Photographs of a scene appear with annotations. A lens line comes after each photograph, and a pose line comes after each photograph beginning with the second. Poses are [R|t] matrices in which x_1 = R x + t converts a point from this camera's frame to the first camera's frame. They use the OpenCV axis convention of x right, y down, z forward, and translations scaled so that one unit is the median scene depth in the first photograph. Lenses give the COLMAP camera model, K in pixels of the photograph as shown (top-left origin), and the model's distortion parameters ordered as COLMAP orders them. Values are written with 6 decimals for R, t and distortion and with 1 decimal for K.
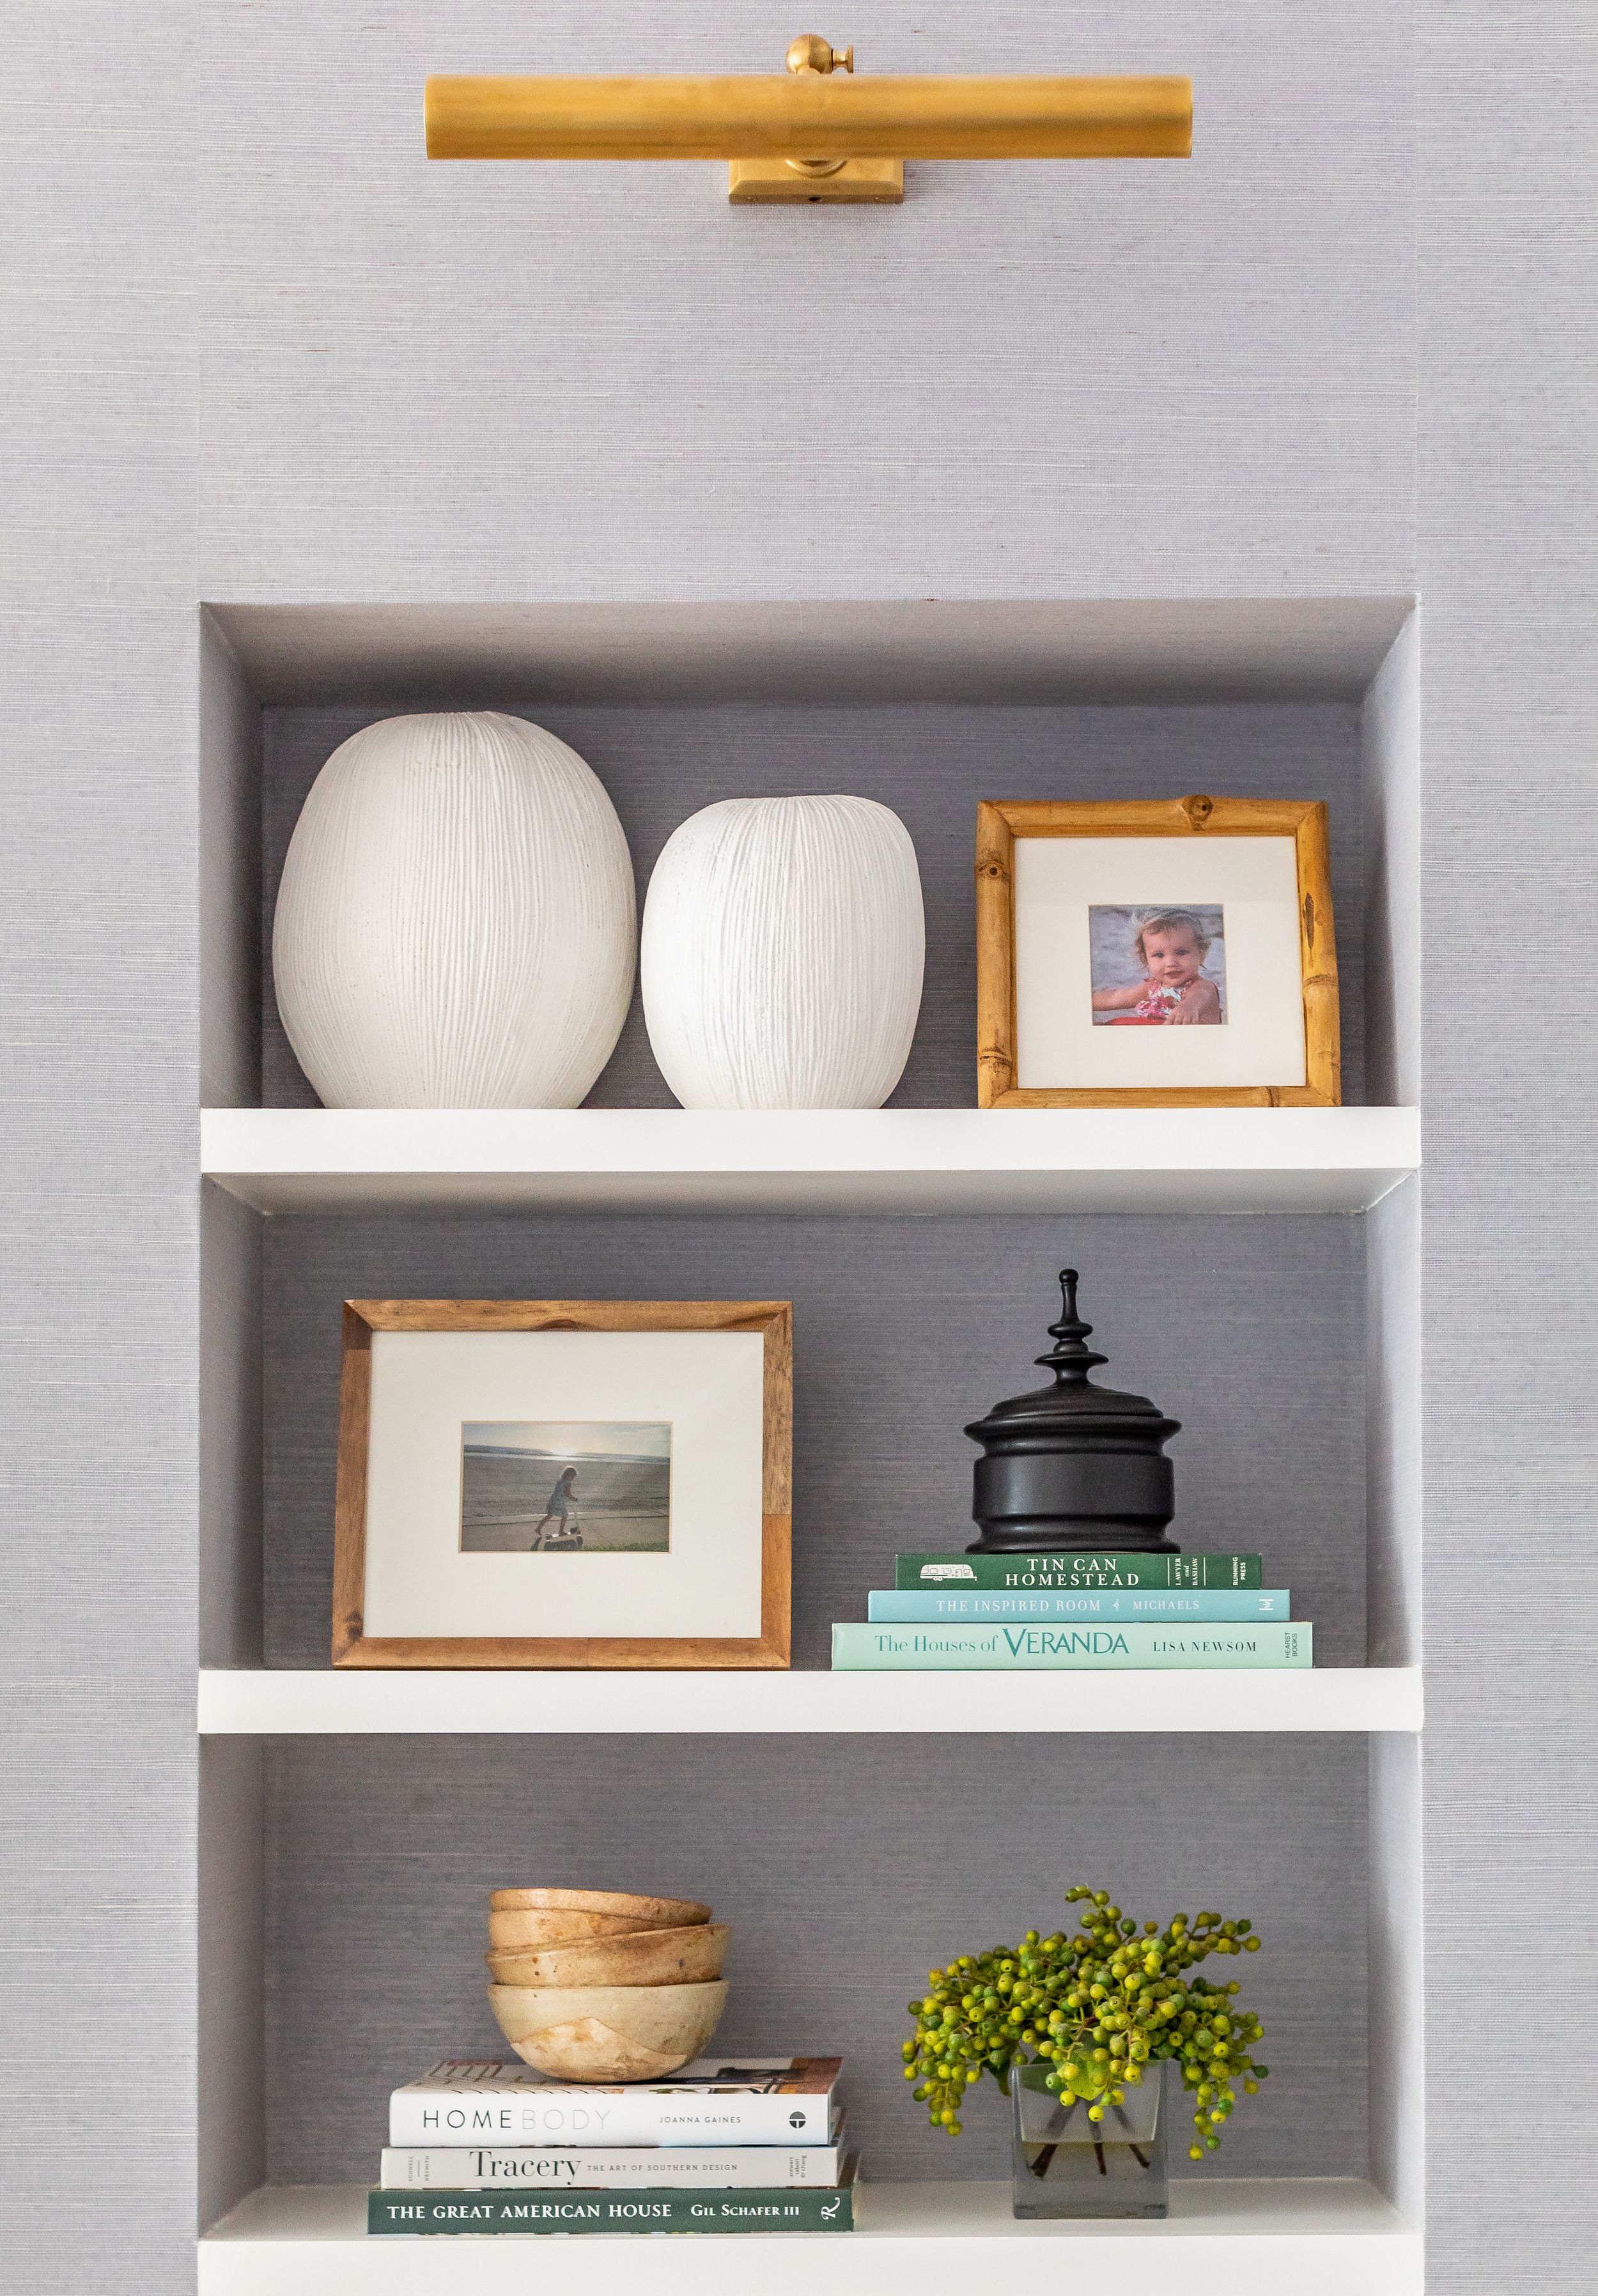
lens RADIAL K [[4593.2, 0, 984.5], [0, 4593.2, 1492.0], [0, 0, 1]] dist [-0.054927, -0.081739]
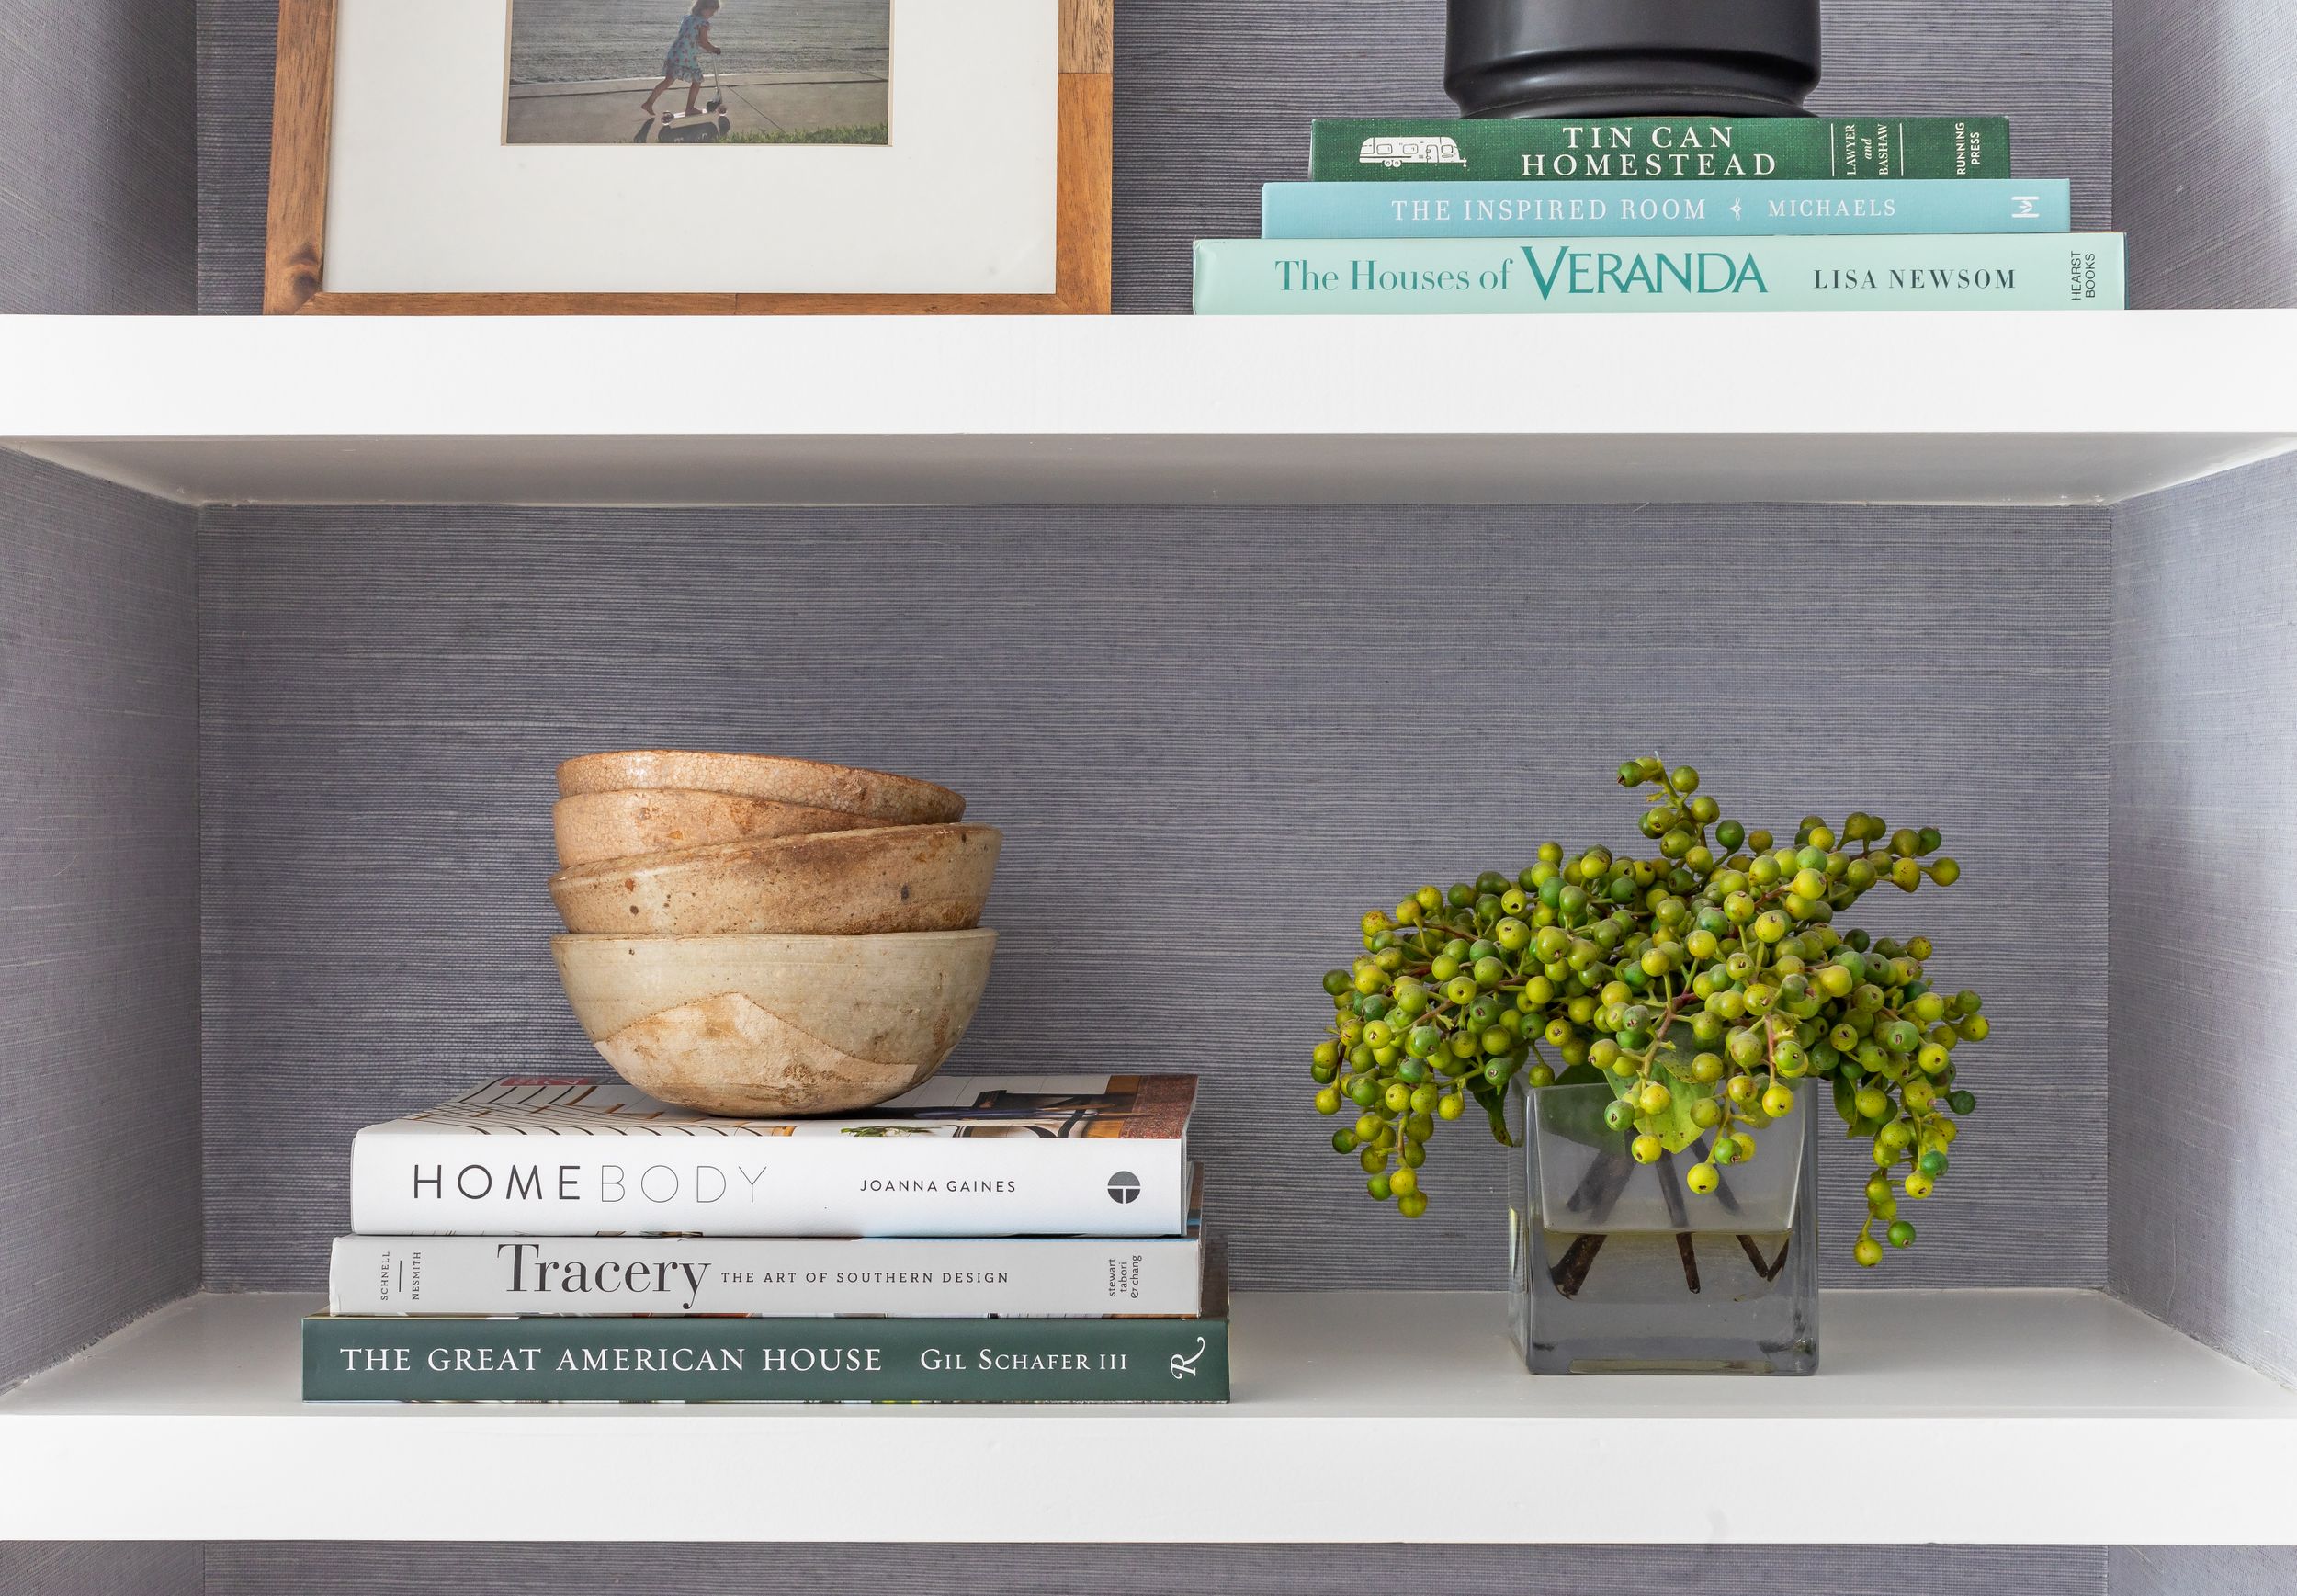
lens RADIAL K [[3914.3, 0, 1148.5], [0, 3914.3, 798.0], [0, 0, 1]] dist [-0.042444, -0.002545]
pose [[0.999720, 0.003848, -0.023366, -0.027204], [-0.002846, 0.999083, 0.042726, 0.072107], [0.023509, -0.042647, 0.998814, 0.546249]]
